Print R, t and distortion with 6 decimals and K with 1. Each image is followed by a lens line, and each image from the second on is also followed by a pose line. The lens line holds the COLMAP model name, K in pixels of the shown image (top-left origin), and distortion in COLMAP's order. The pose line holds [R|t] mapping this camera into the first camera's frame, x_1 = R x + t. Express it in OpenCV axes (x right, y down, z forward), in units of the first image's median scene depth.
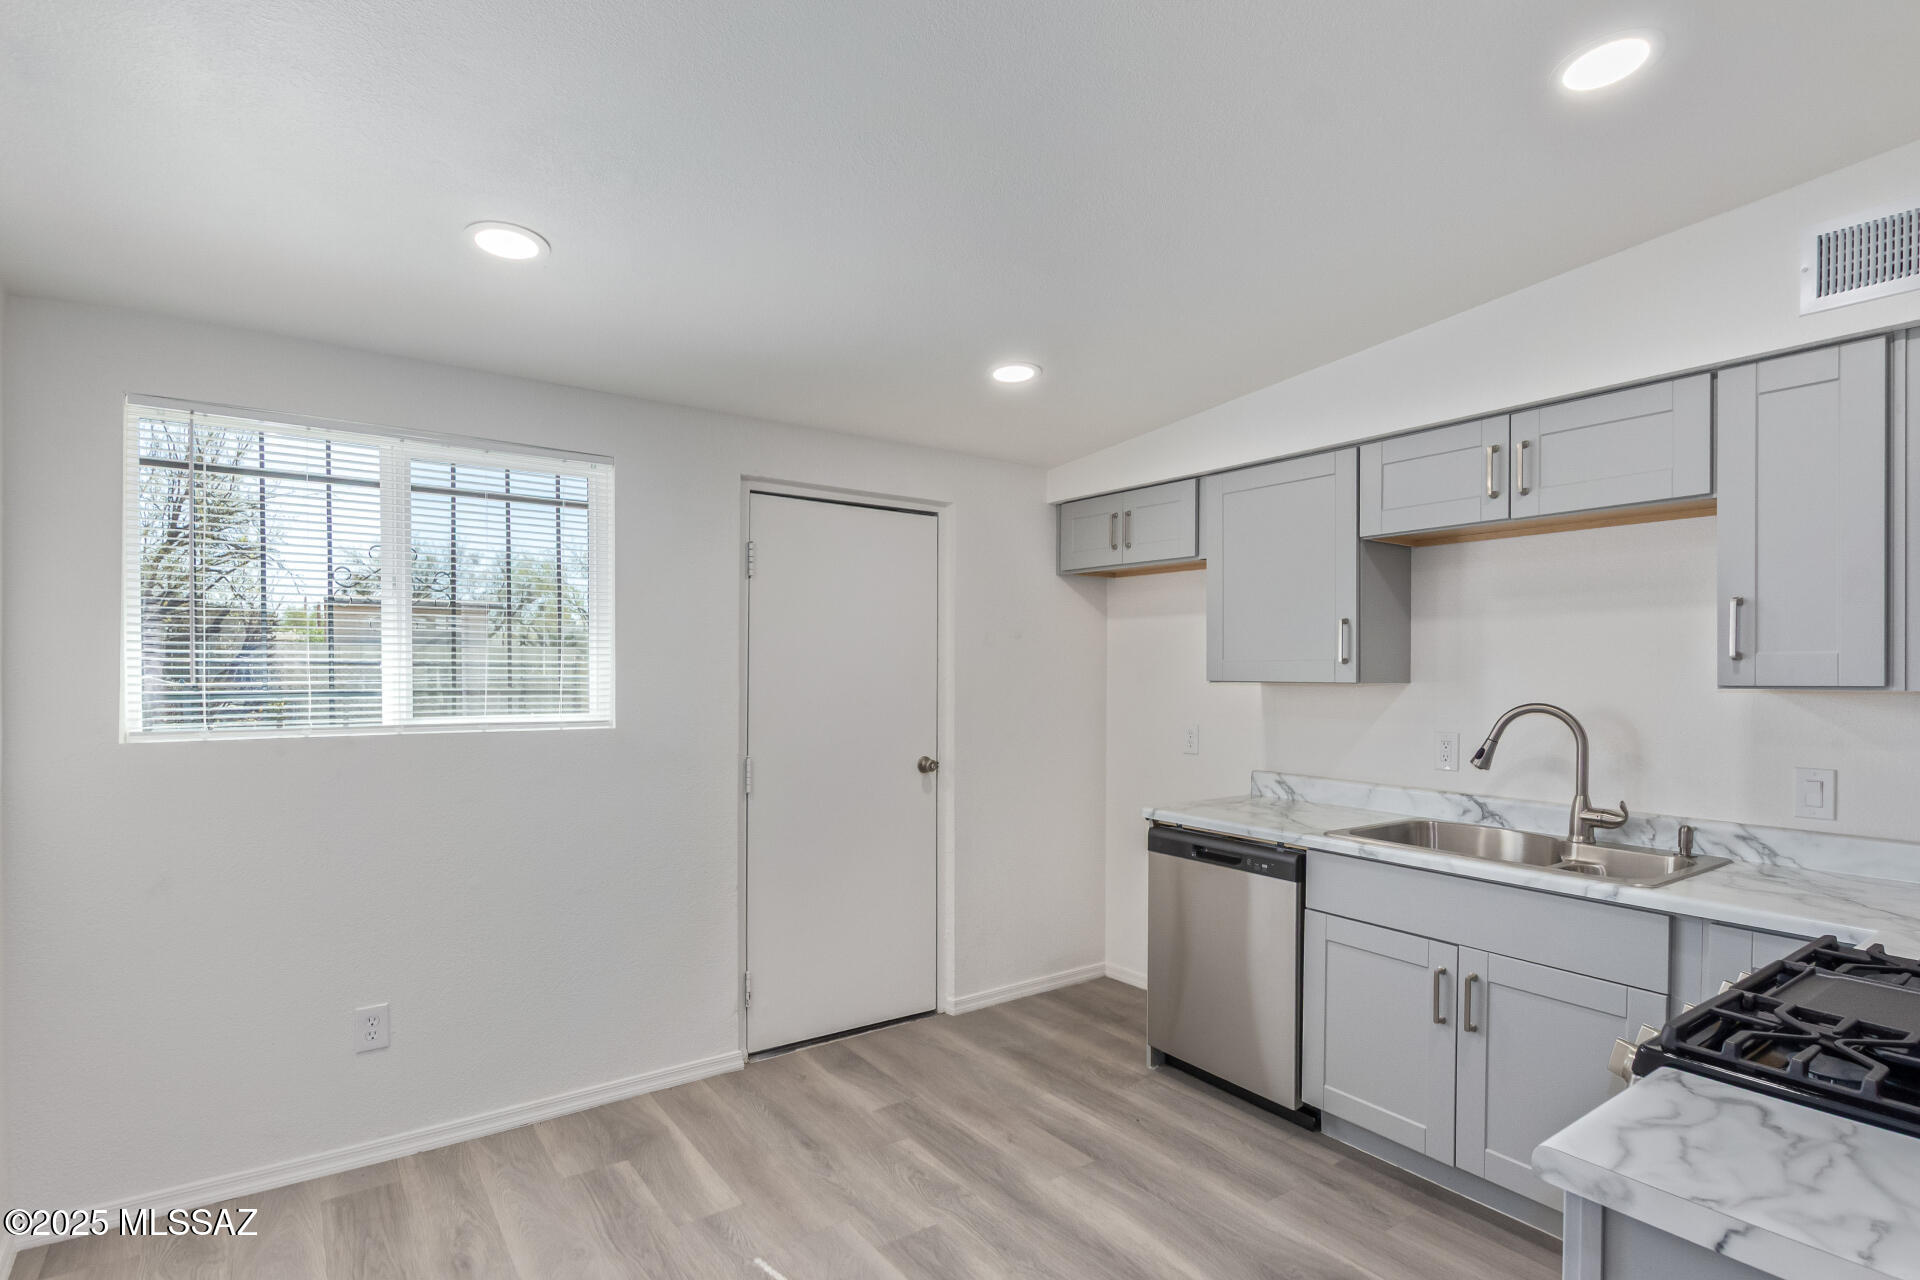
lens RADIAL K [[928.2, 0, 948.0], [0, 928.2, 688.0], [0, 0, 1]] dist [0.002426, 0.000356]
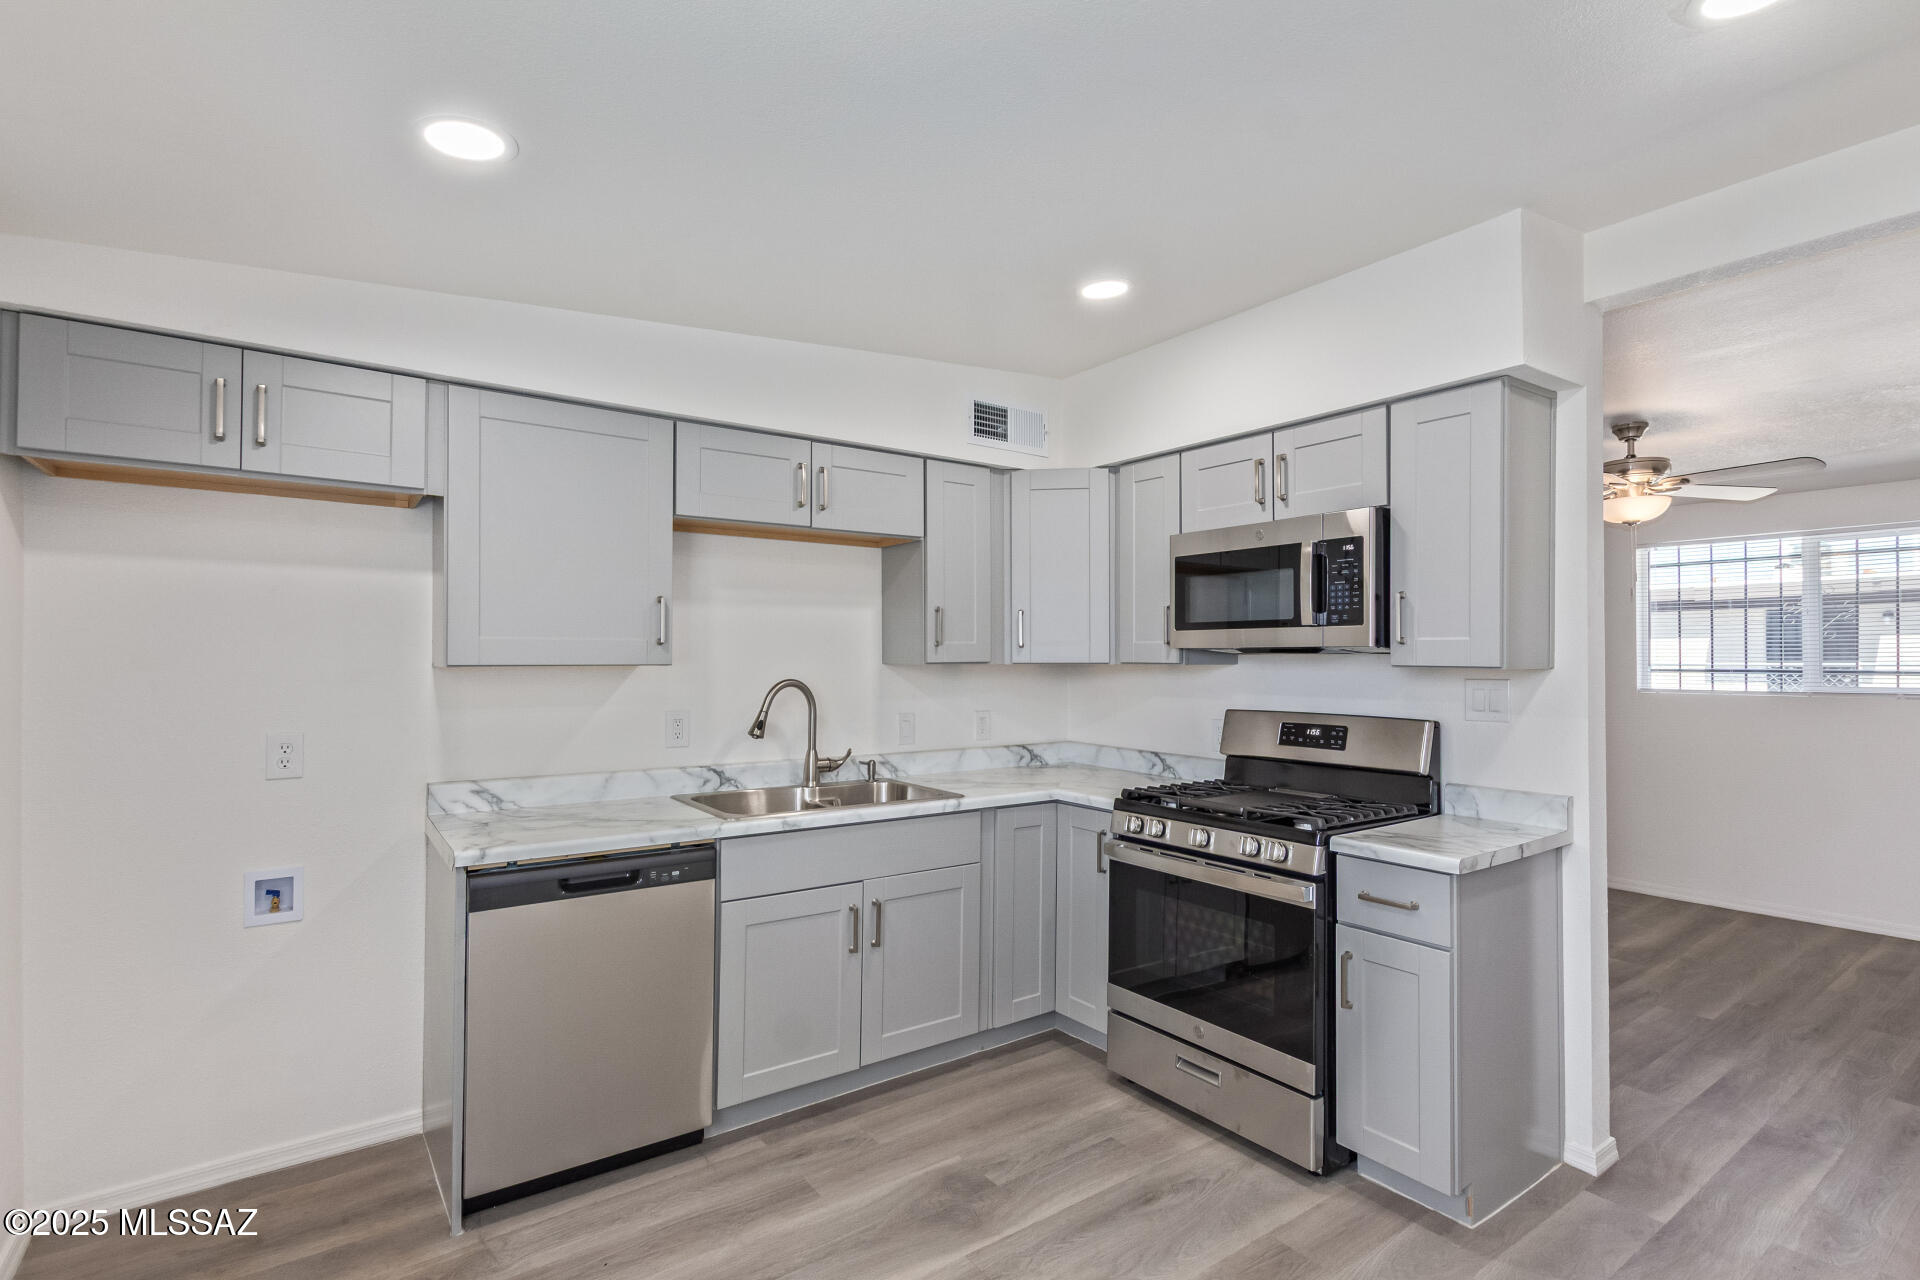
lens RADIAL K [[928.2, 0, 956.1], [0, 928.2, 646.6], [0, 0, 1]] dist [0.002426, 0.000356]
pose [[-0.008725, -0.000021, 0.999962, -0.542187], [0.013552, 0.999908, 0.000139, -0.021035], [-0.999870, 0.013552, -0.008724, 0.731871]]
